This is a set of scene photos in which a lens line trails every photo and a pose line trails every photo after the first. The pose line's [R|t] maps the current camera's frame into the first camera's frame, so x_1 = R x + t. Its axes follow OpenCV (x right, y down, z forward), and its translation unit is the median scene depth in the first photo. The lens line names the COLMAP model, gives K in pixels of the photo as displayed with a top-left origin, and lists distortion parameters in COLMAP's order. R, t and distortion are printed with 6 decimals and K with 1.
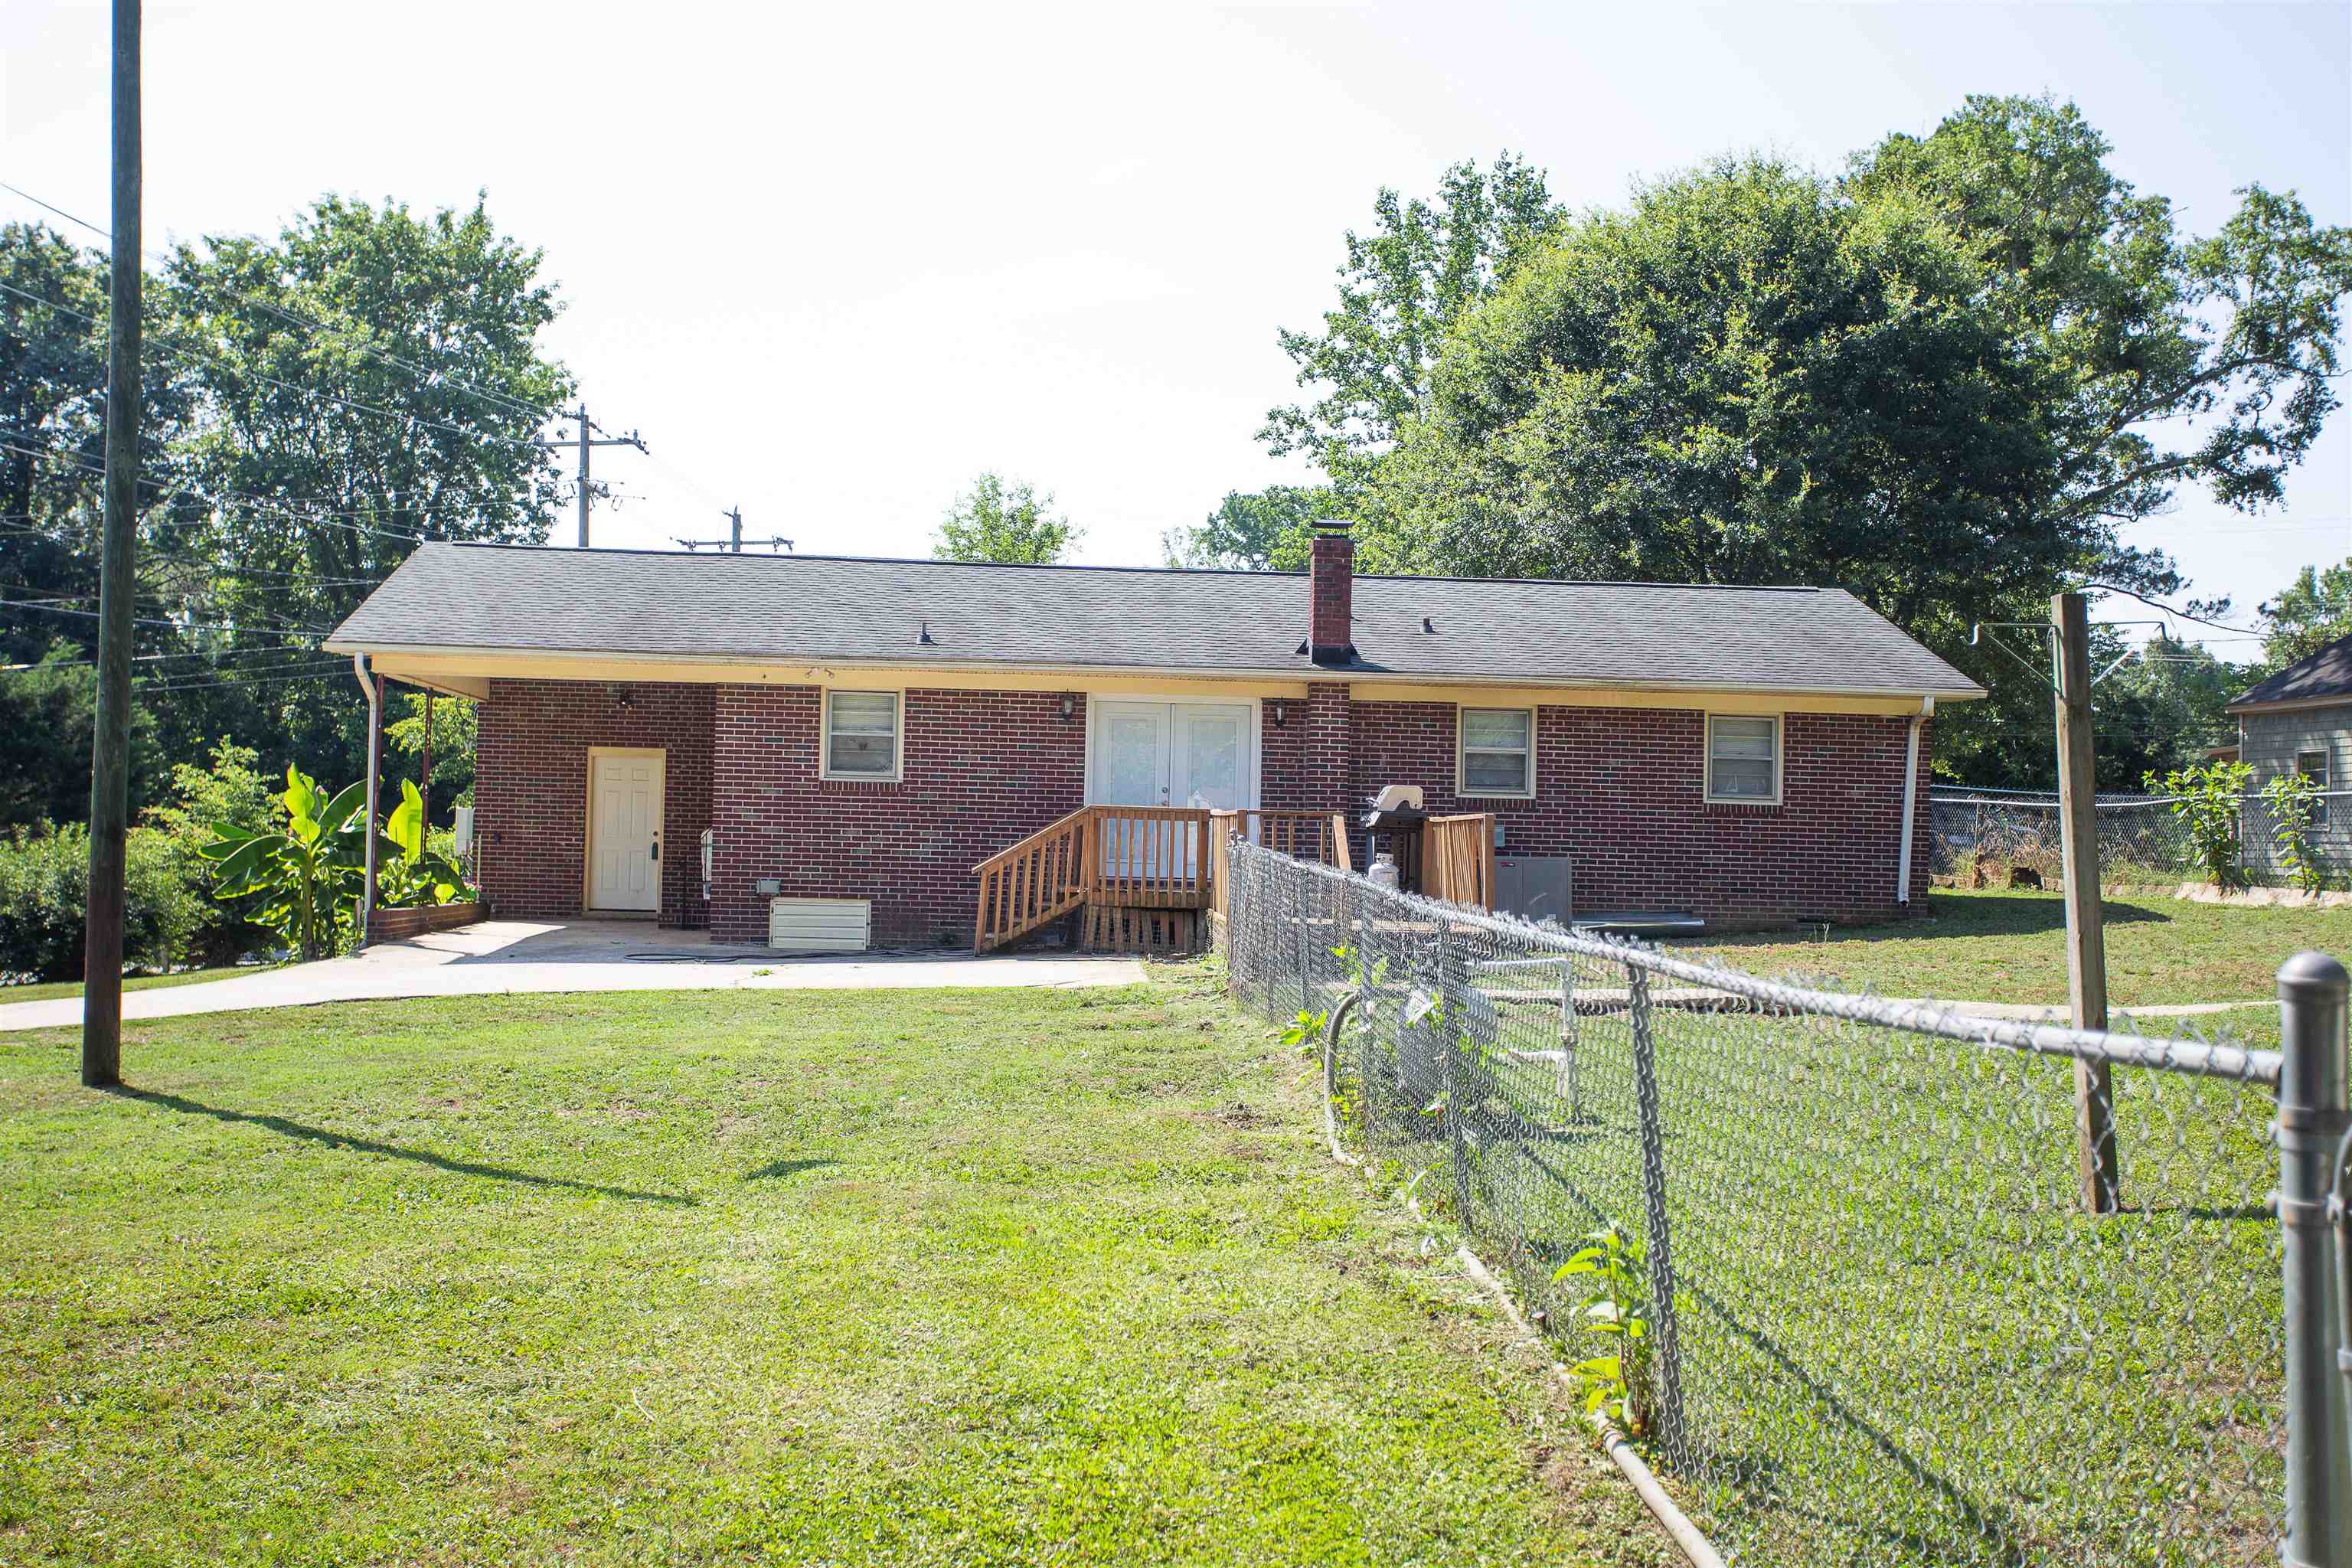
lens RADIAL K [[2648.0, 0, 1176.0], [0, 2648.0, 784.0], [0, 0, 1]] dist [-0.001606, 0.419682]
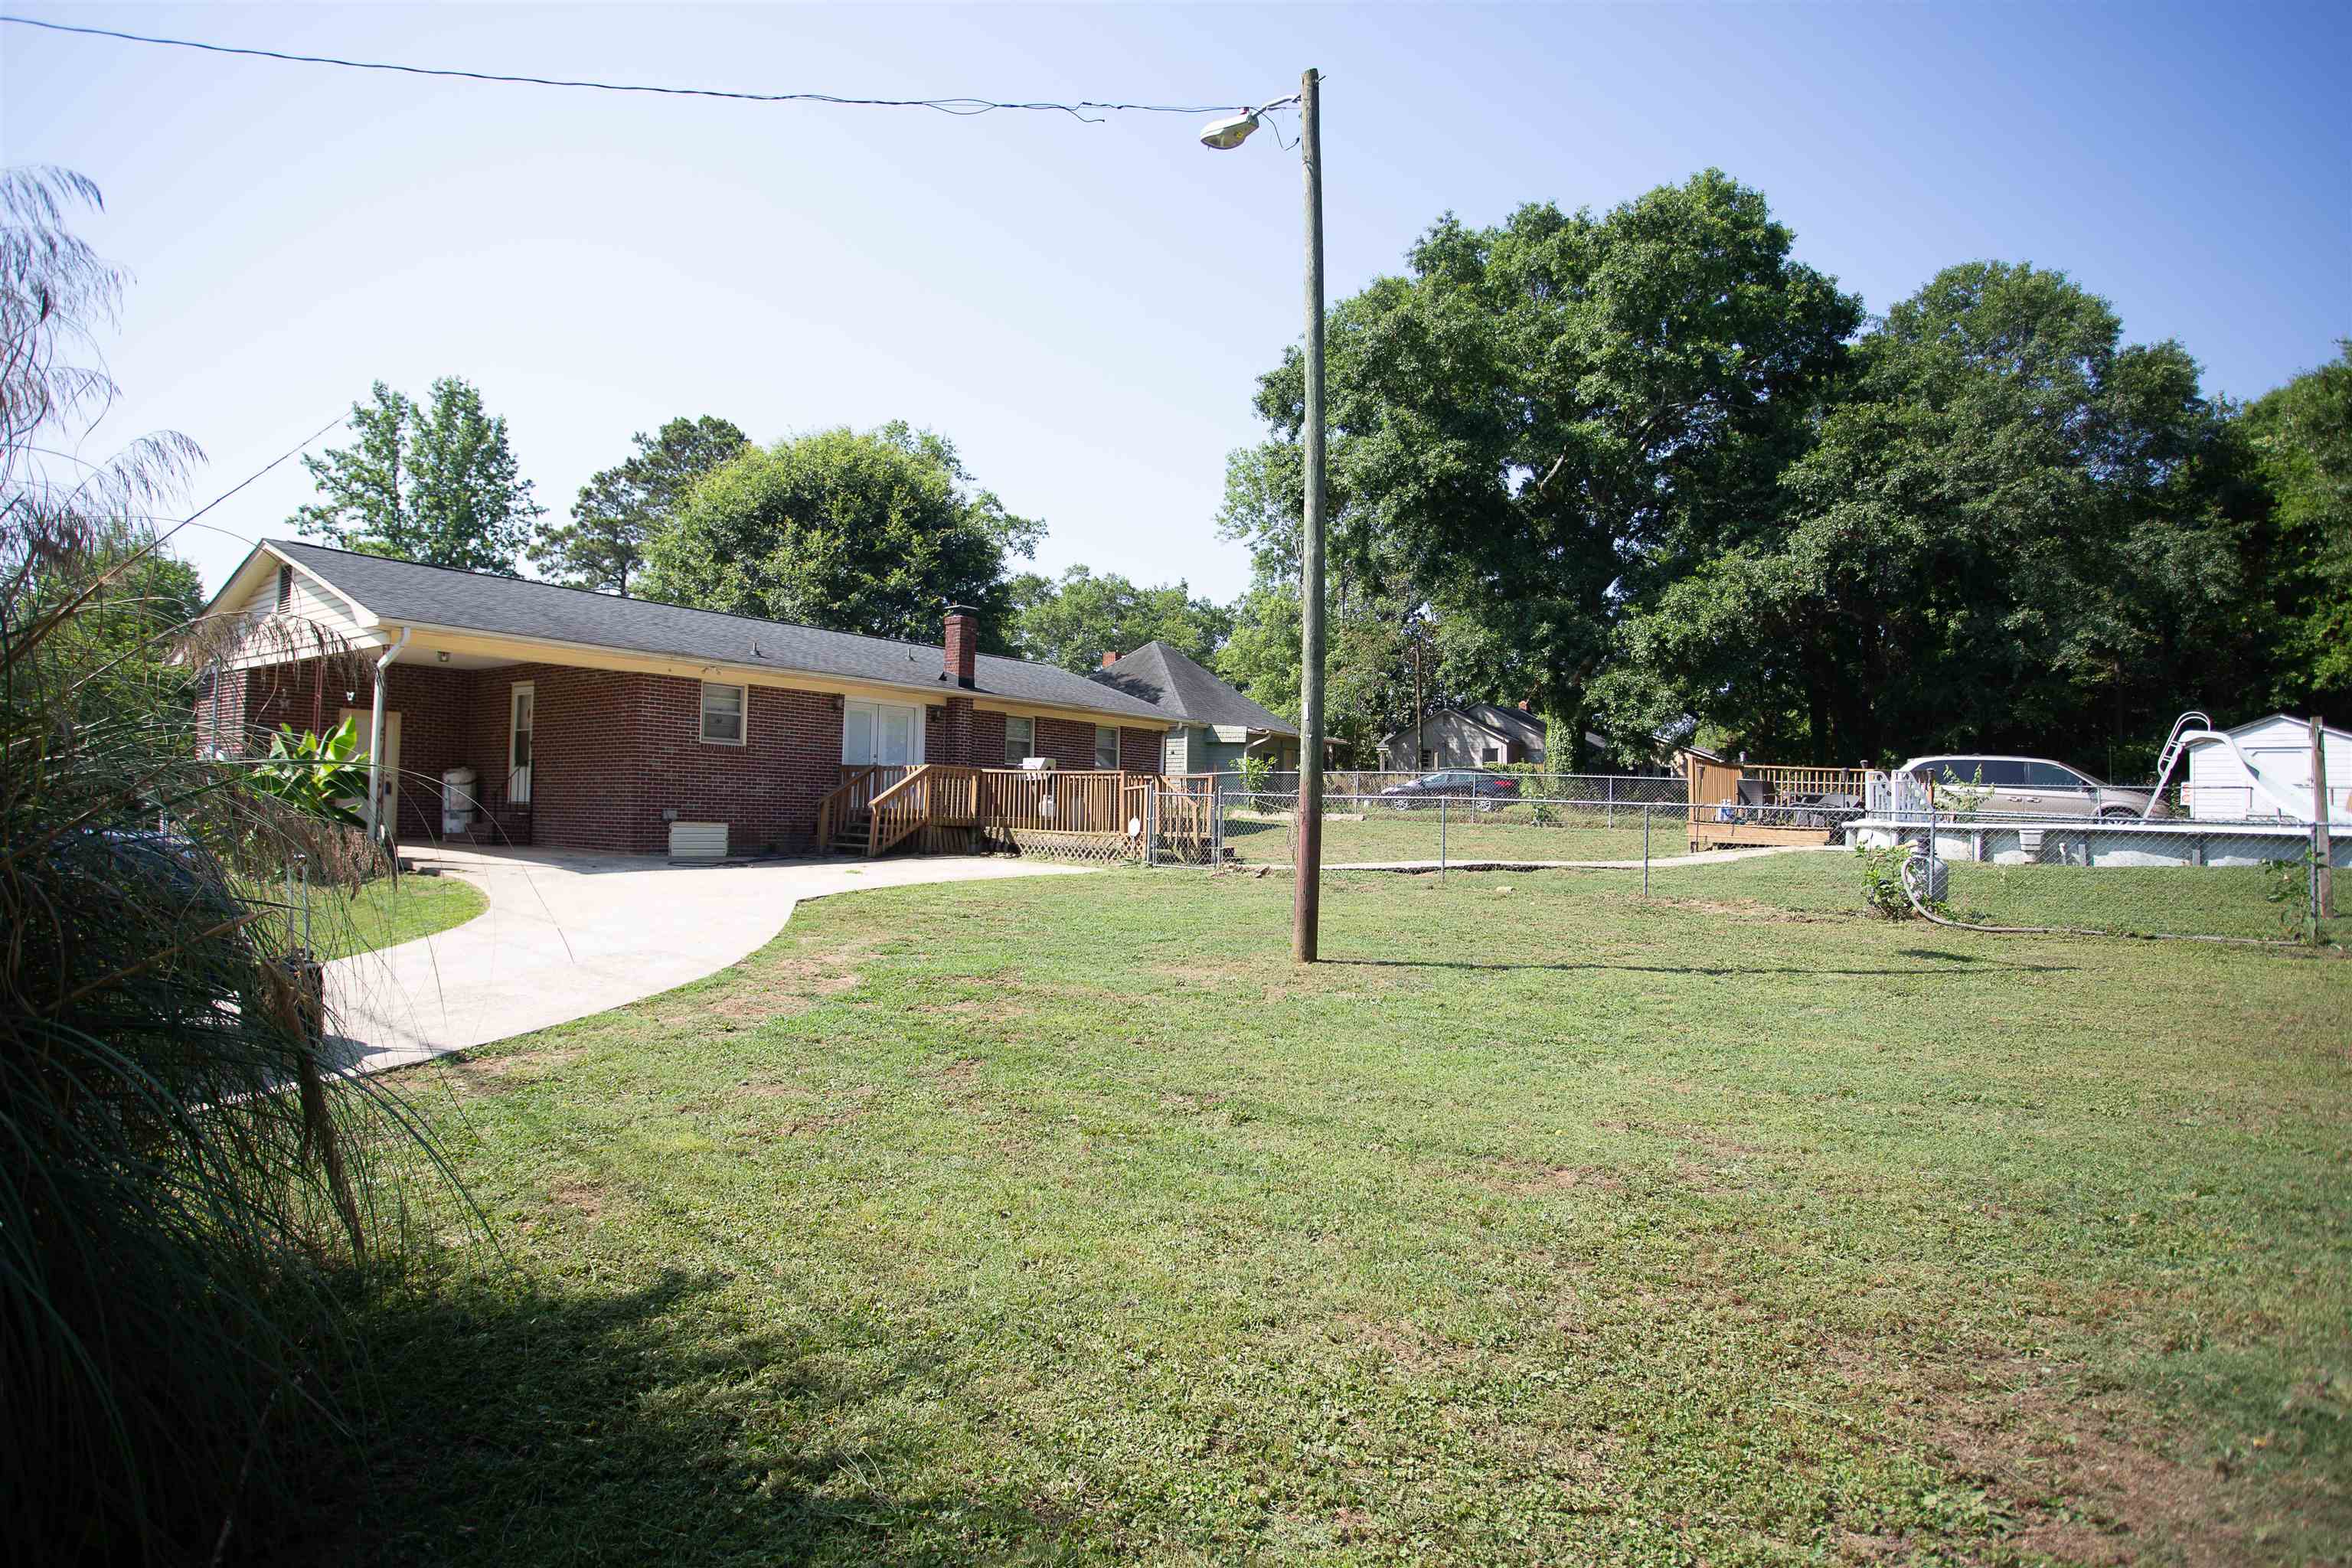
lens RADIAL K [[1311.1, 0, 1127.9], [0, 1311.1, 776.6], [0, 0, 1]] dist [0.000657, 0.000306]
pose [[0.693171, 0.017750, 0.720555, -0.418658], [-0.027081, 0.999632, 0.001427, 0.008361], [-0.720264, -0.020503, 0.693397, 0.265126]]
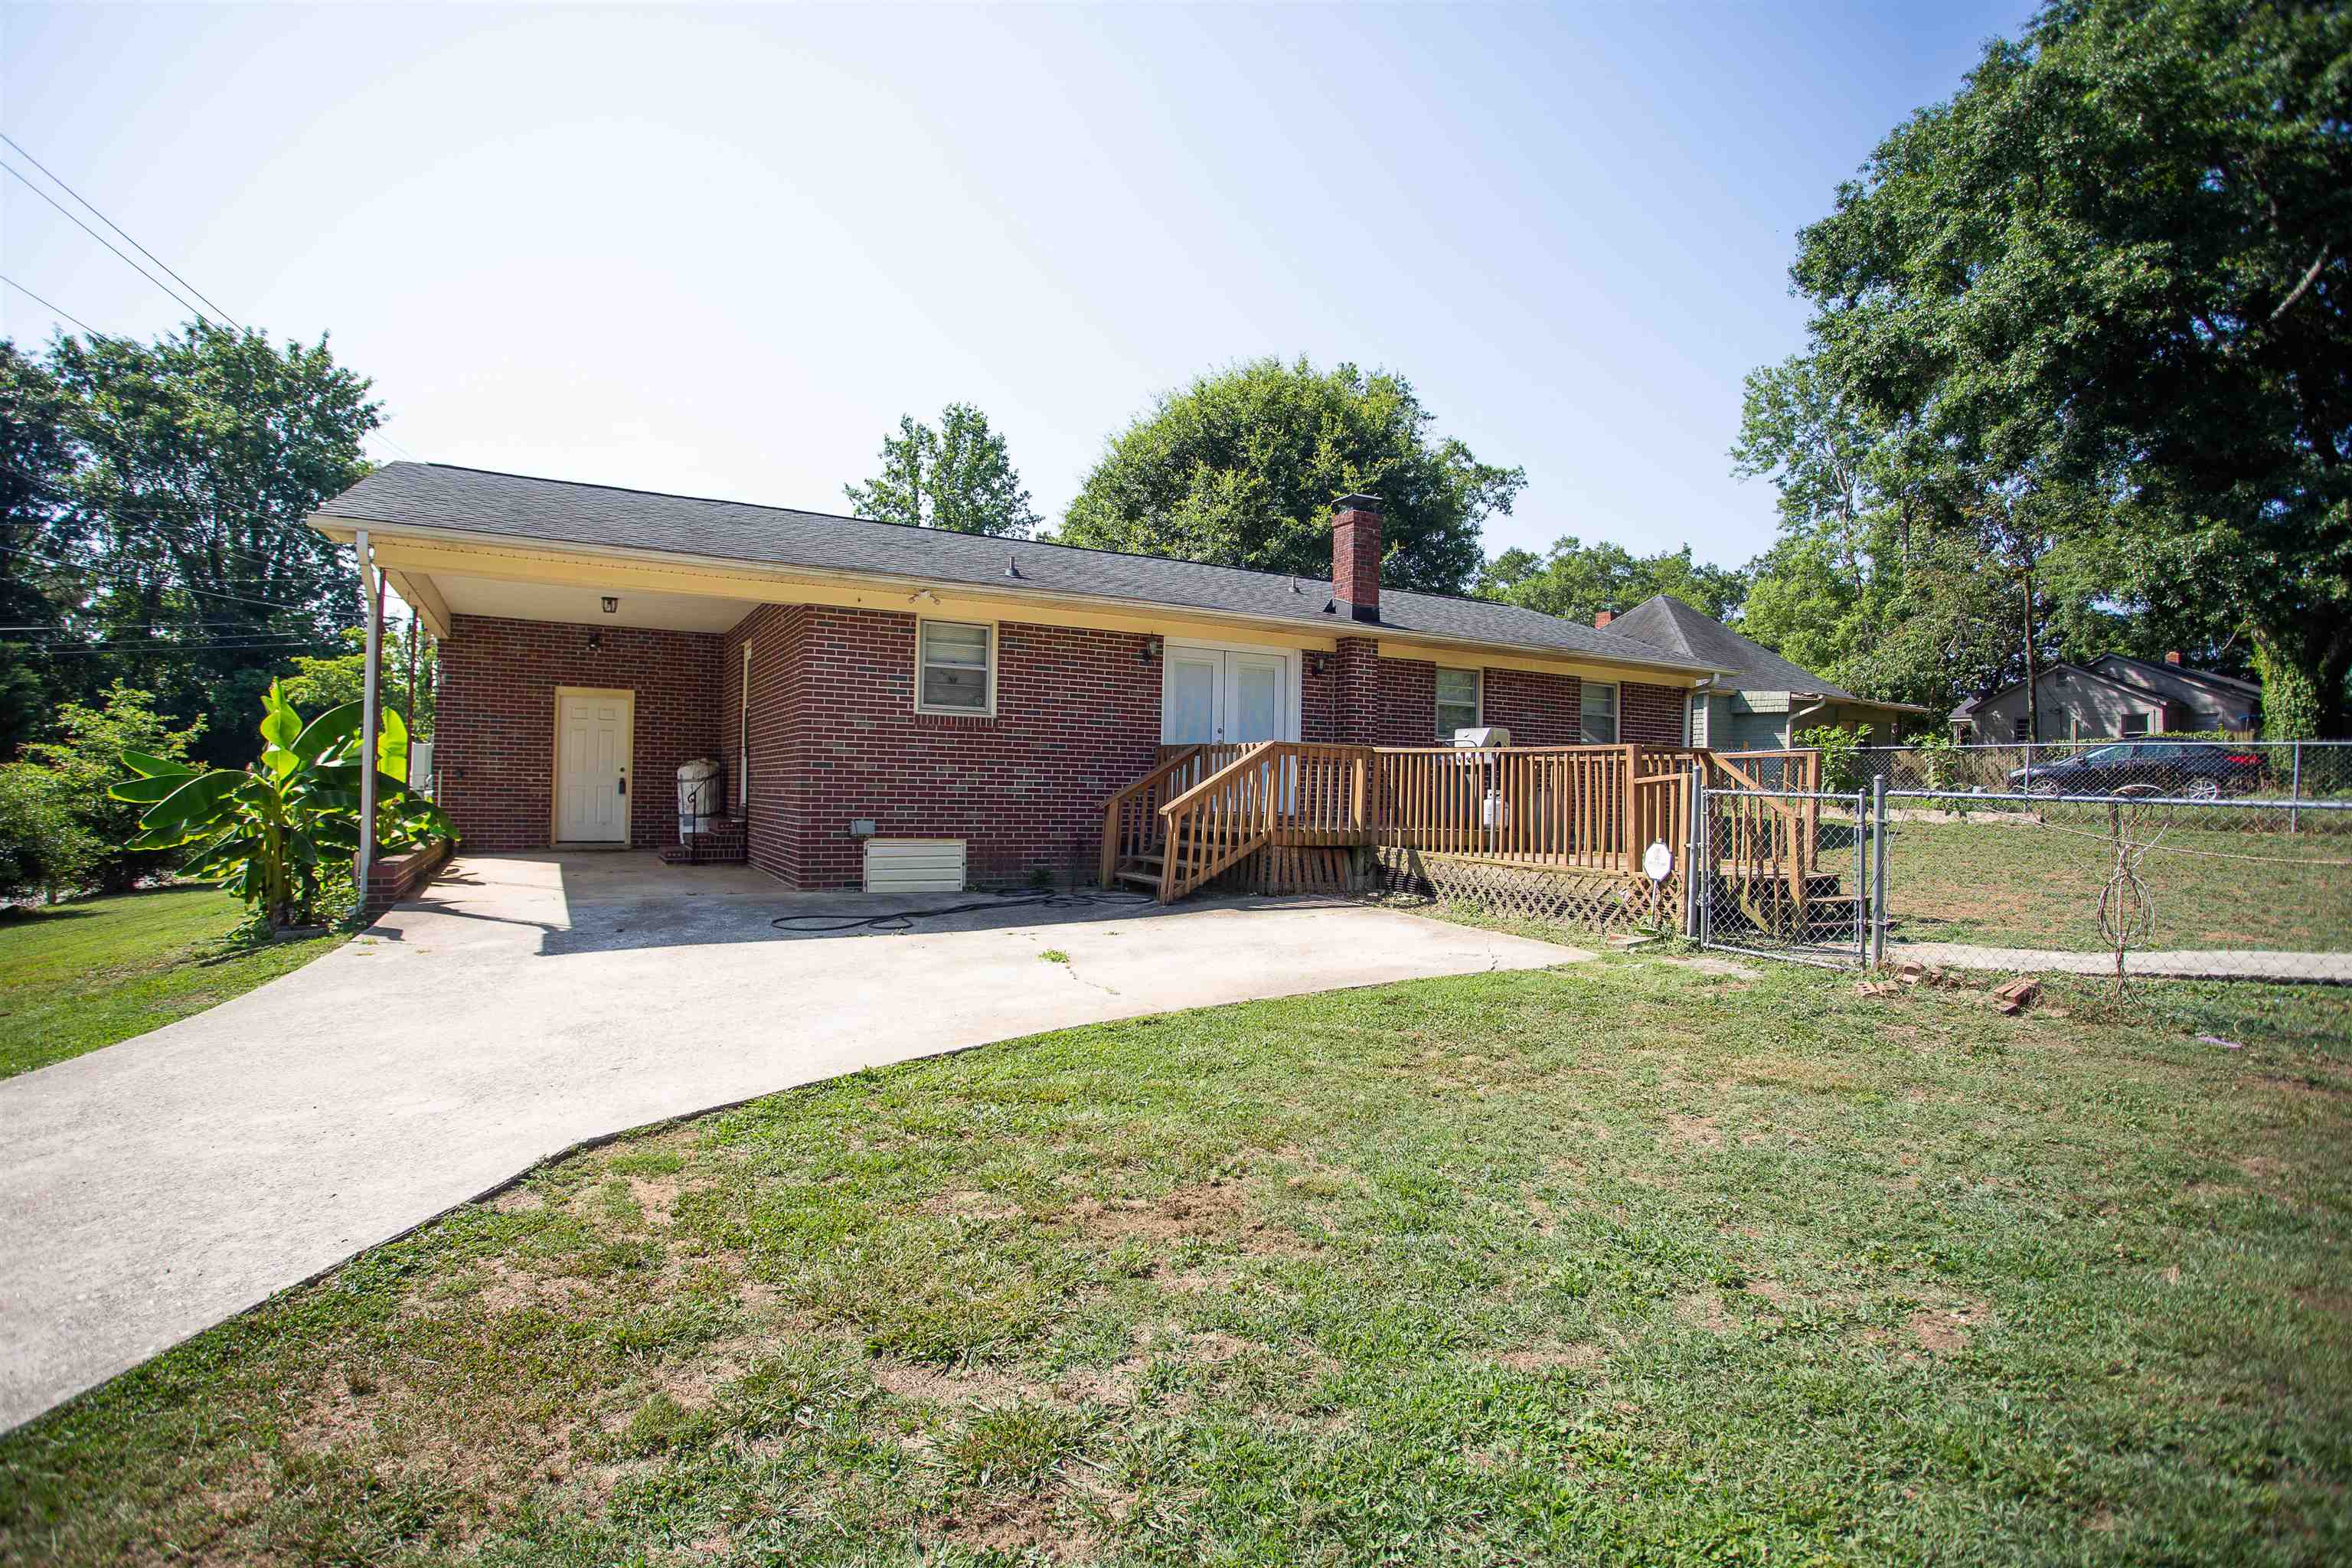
lens RADIAL K [[1153.5, 0, 1166.4], [0, 1153.5, 775.7], [0, 0, 1]] dist [-0.070139, 0.035996]
pose [[0.911524, 0.001138, 0.411245, -0.185976], [-0.010458, 0.999737, 0.020412, 0.009573], [-0.411113, -0.022907, 0.911296, 0.494673]]
